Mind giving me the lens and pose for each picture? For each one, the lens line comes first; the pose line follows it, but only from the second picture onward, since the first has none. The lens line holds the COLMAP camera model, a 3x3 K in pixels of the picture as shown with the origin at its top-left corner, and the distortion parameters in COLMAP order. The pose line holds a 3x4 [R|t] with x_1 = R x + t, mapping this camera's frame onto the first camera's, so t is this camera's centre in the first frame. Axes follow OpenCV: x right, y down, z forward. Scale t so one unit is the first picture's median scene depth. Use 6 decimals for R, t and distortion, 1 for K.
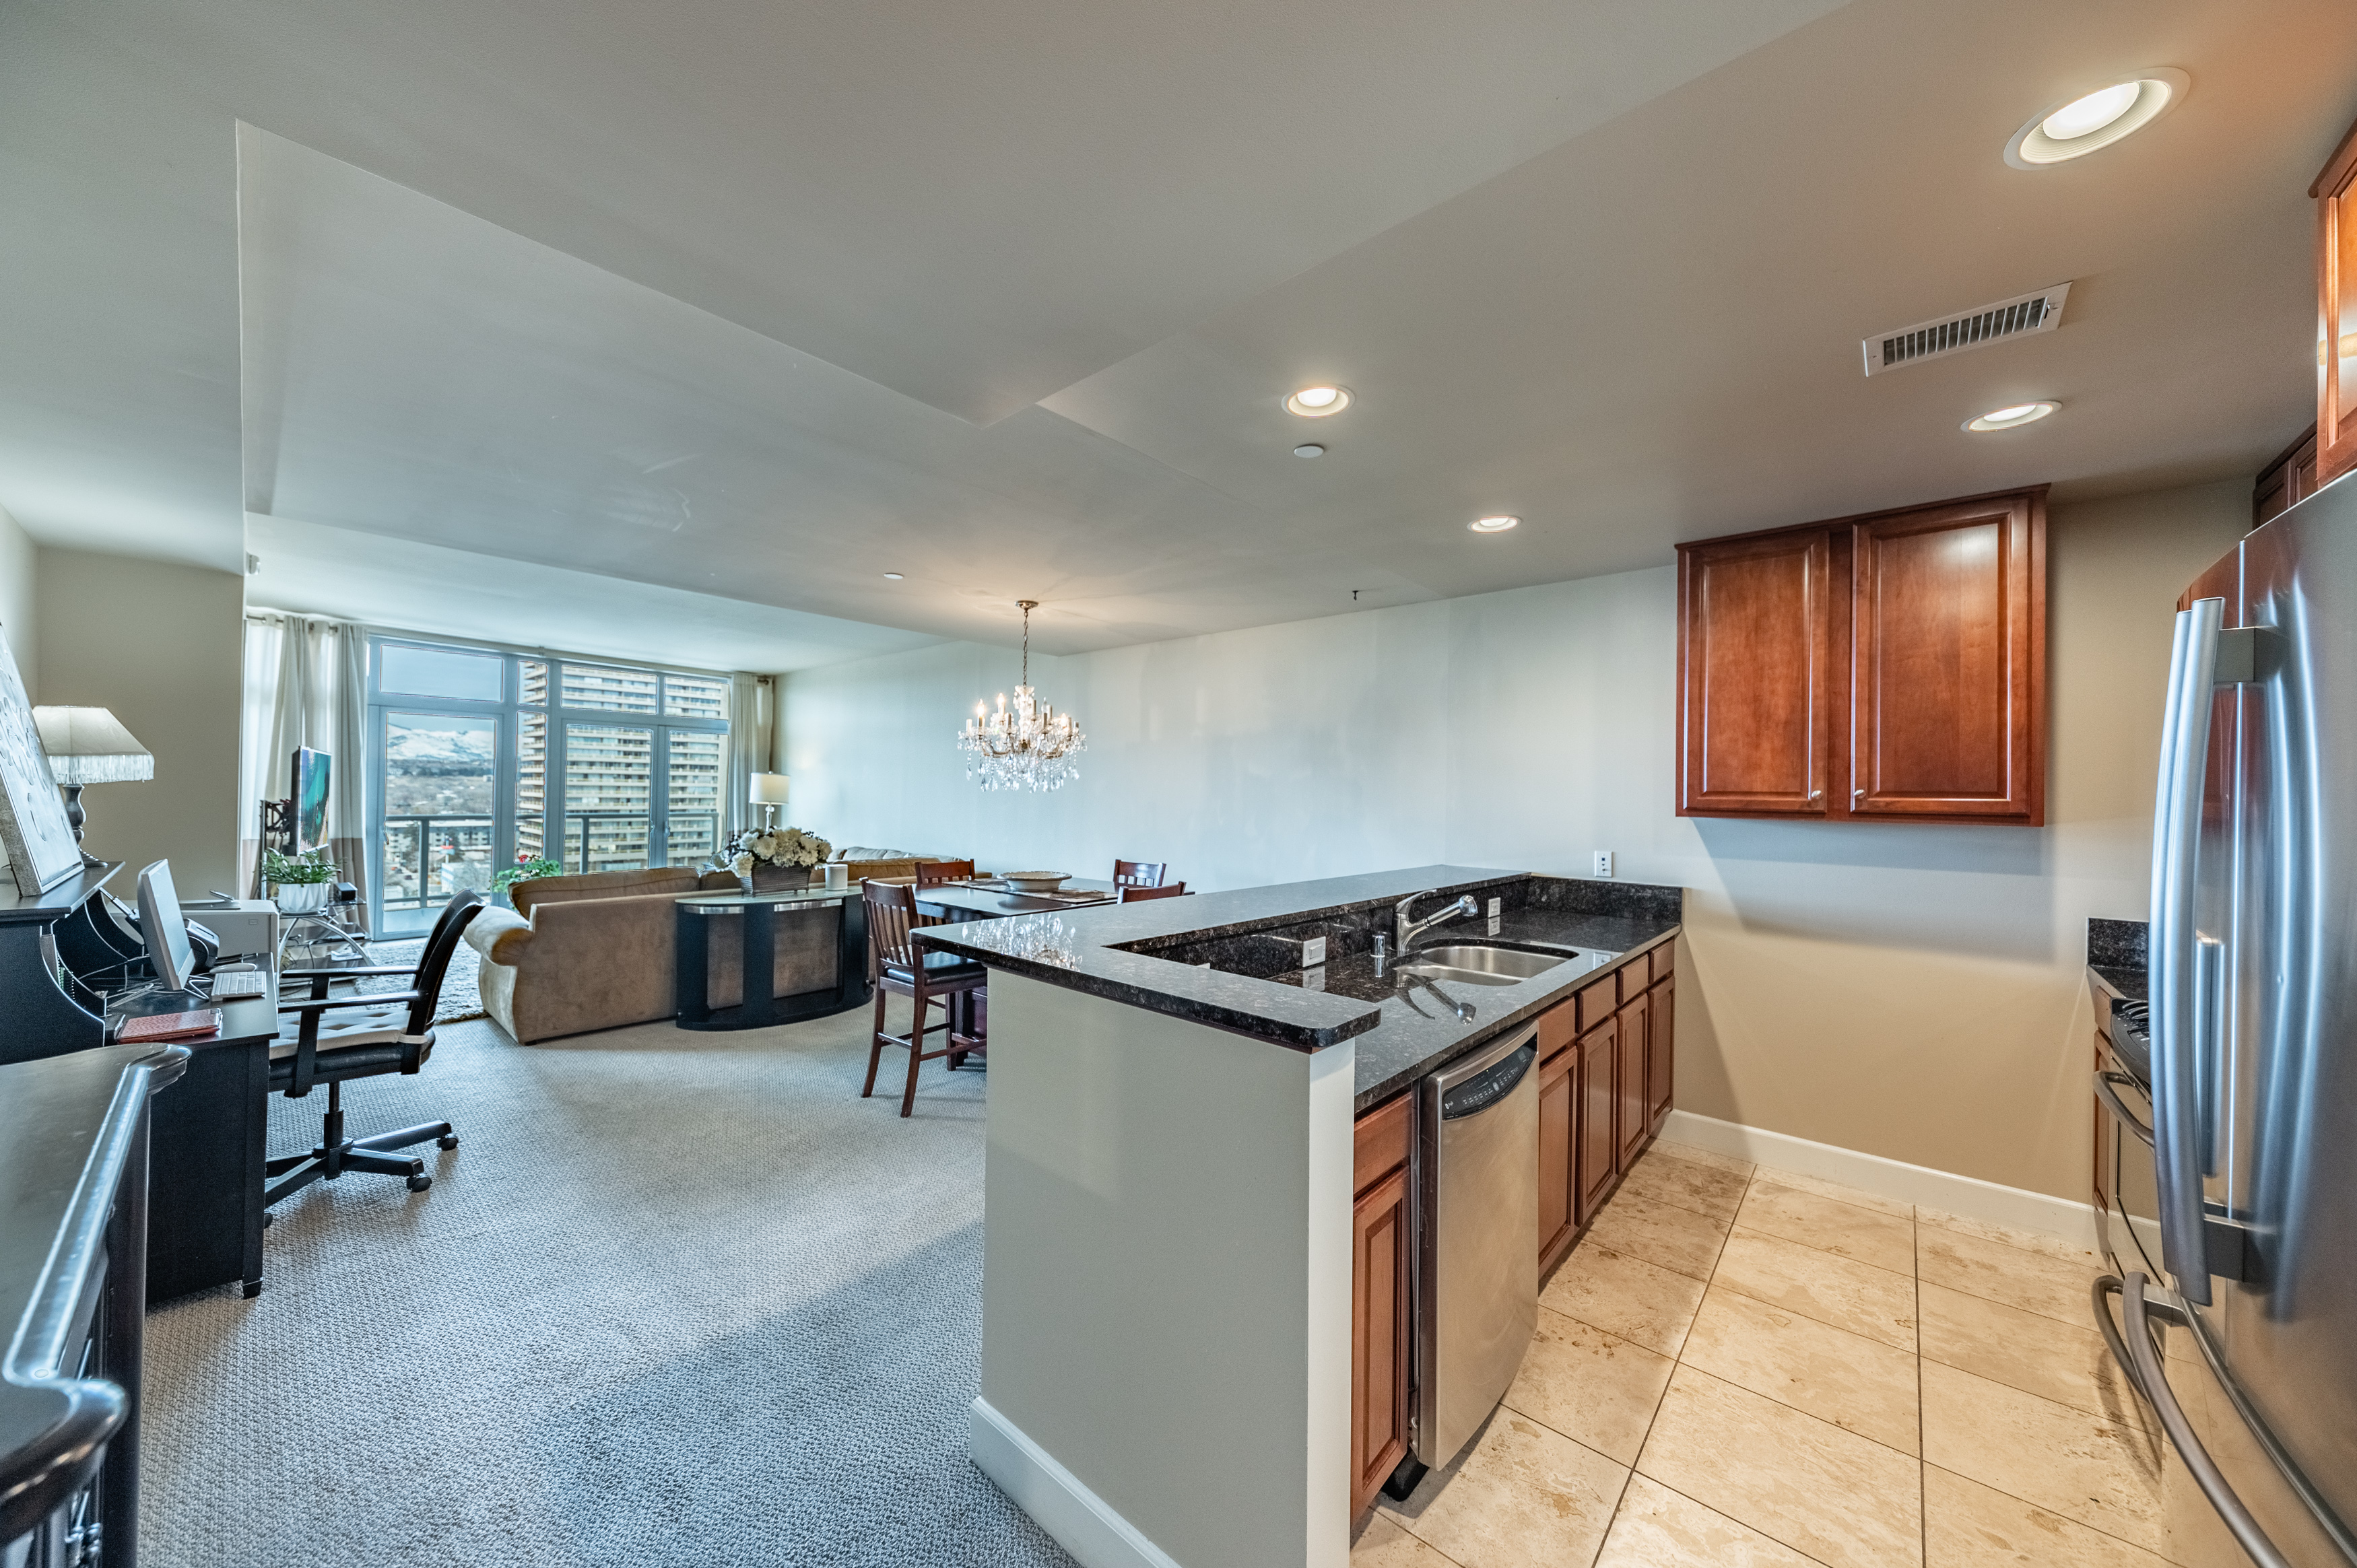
lens RADIAL K [[812.5, 0, 1185.0], [0, 812.5, 785.5], [0, 0, 1]] dist [0.012185, -0.003541]
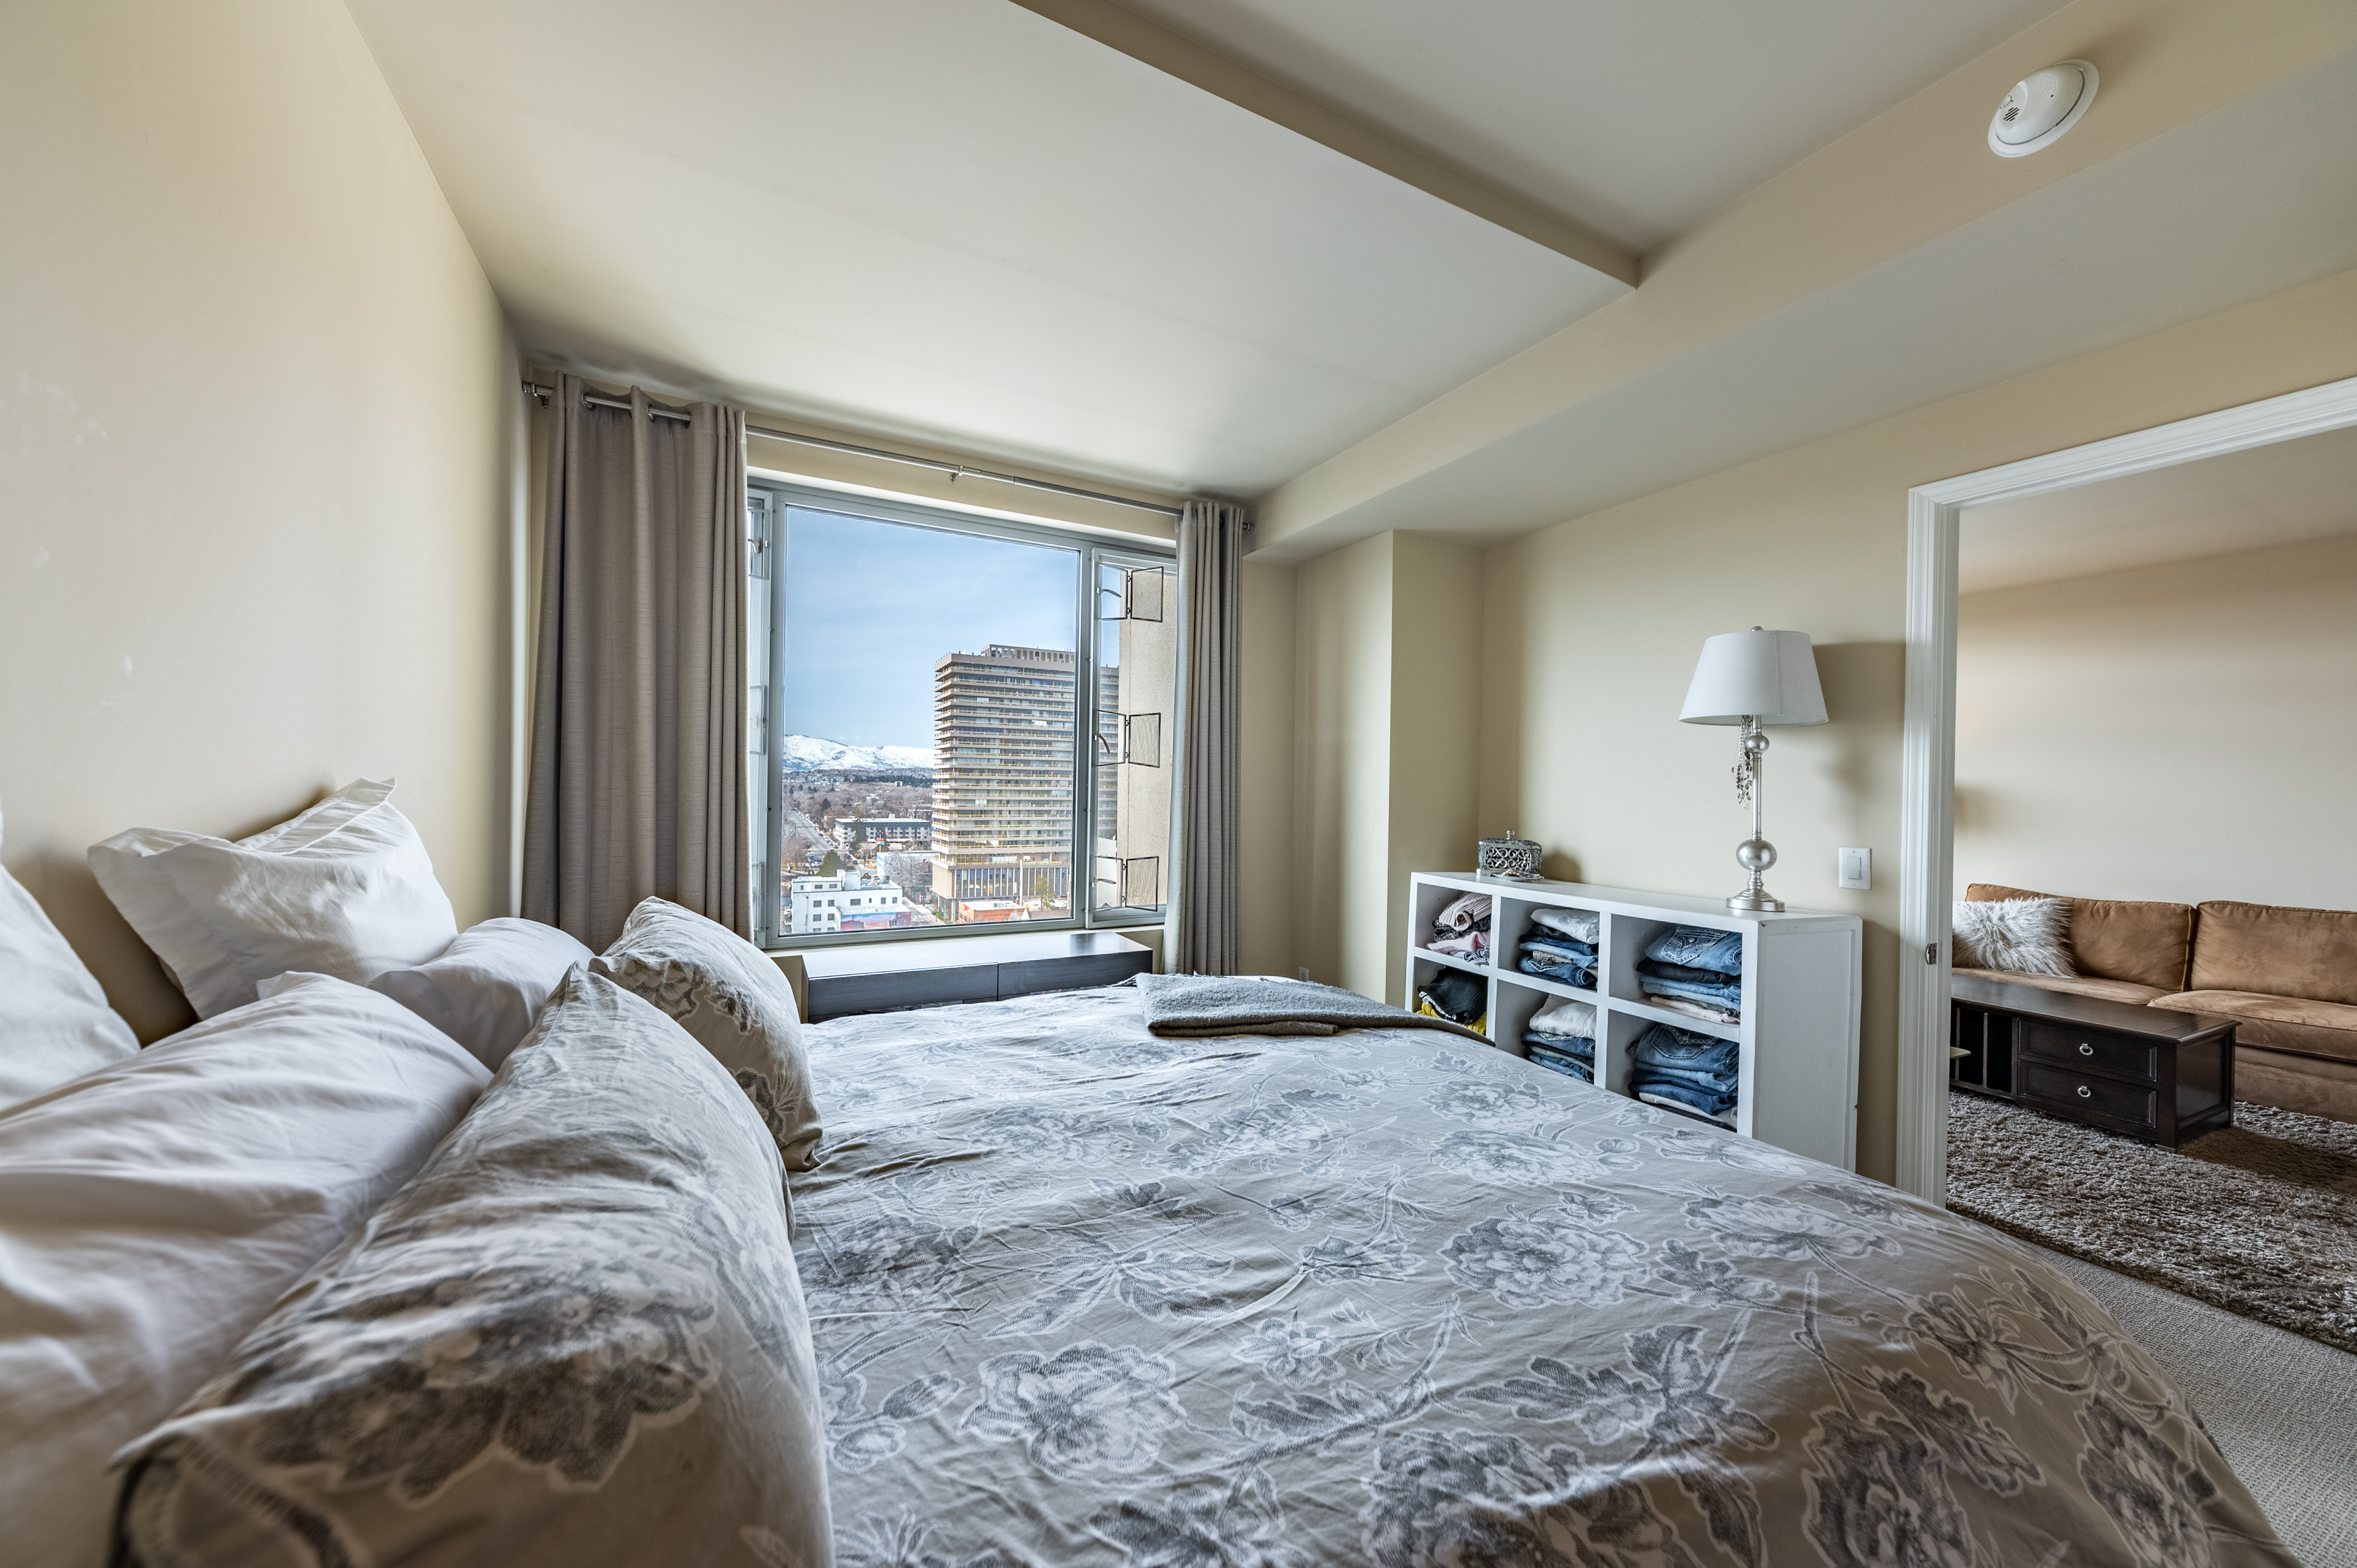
lens RADIAL K [[812.5, 0, 1185.8], [0, 812.5, 803.4], [0, 0, 1]] dist [0.012185, -0.003541]
pose [[0.937411, 0.004063, -0.348201, -2.007382], [0.002334, 0.999836, 0.017951, -0.011487], [0.348217, -0.017640, 0.937248, 0.542568]]
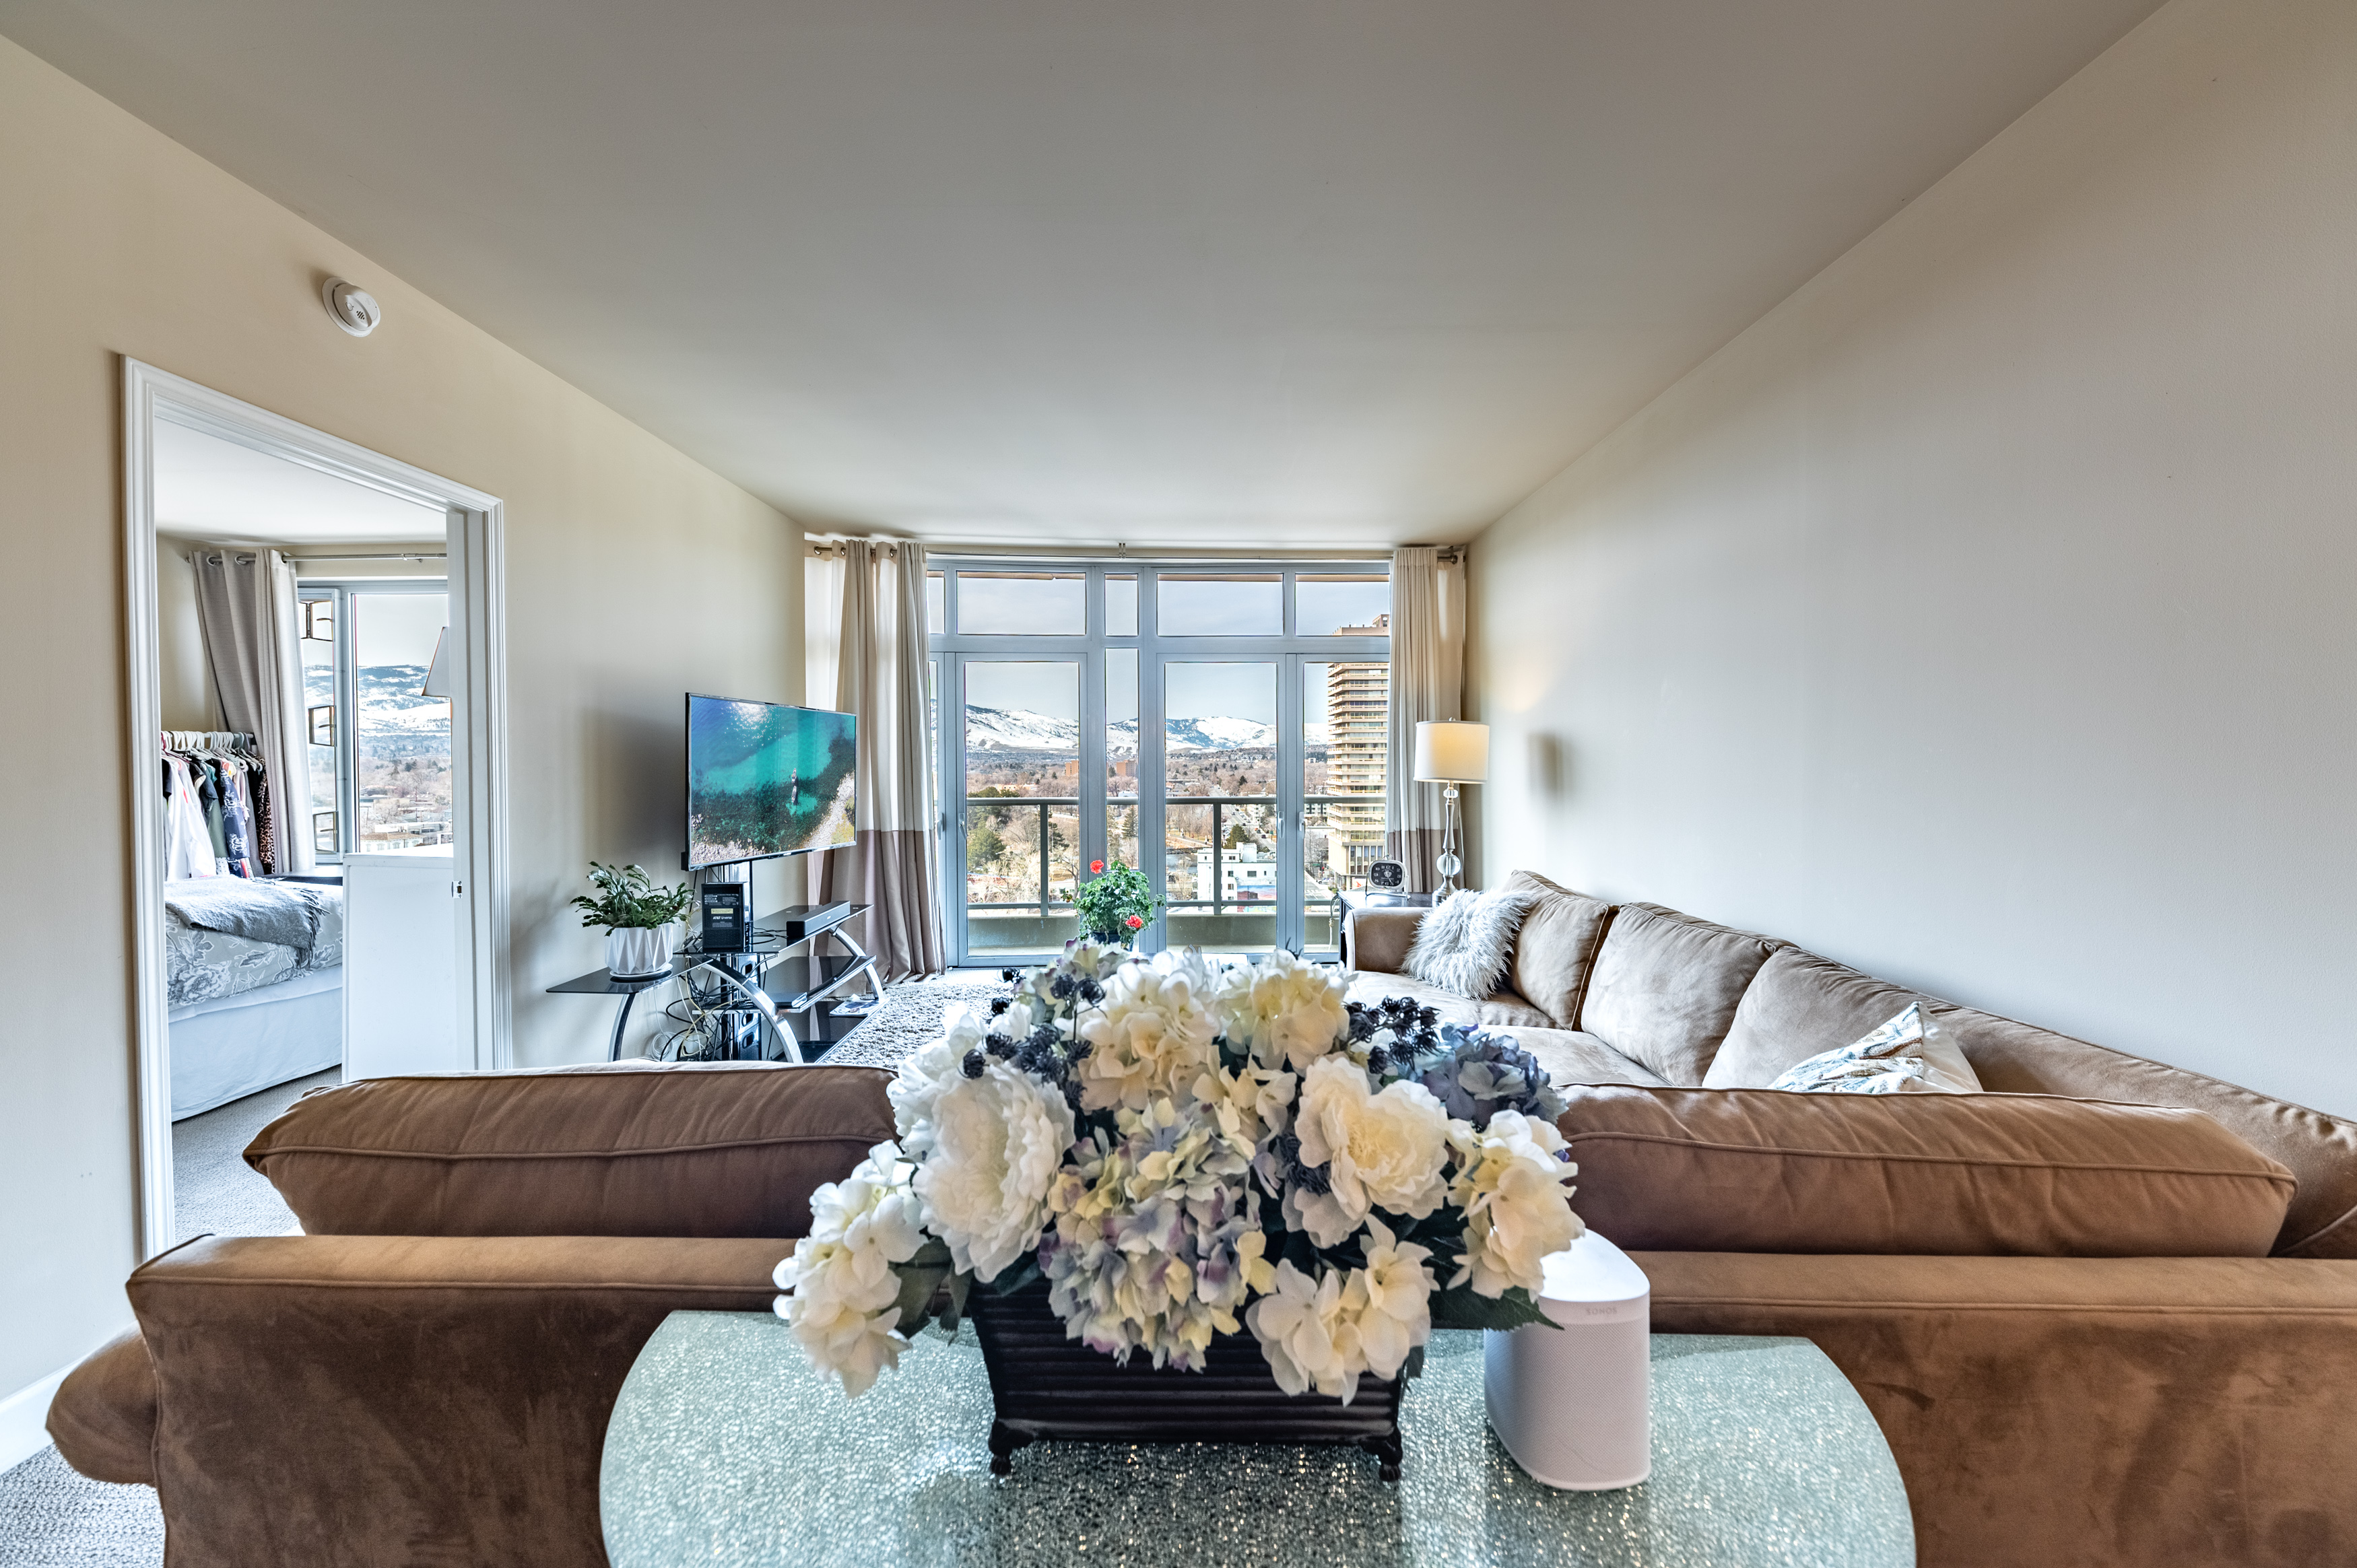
lens RADIAL K [[812.5, 0, 1165.4], [0, 812.5, 782.7], [0, 0, 1]] dist [0.012185, -0.003541]
pose [[0.637752, -0.001279, -0.770241, -0.614615], [0.021561, 0.999636, 0.016192, 0.026410], [0.769940, -0.026934, 0.637547, 1.421672]]
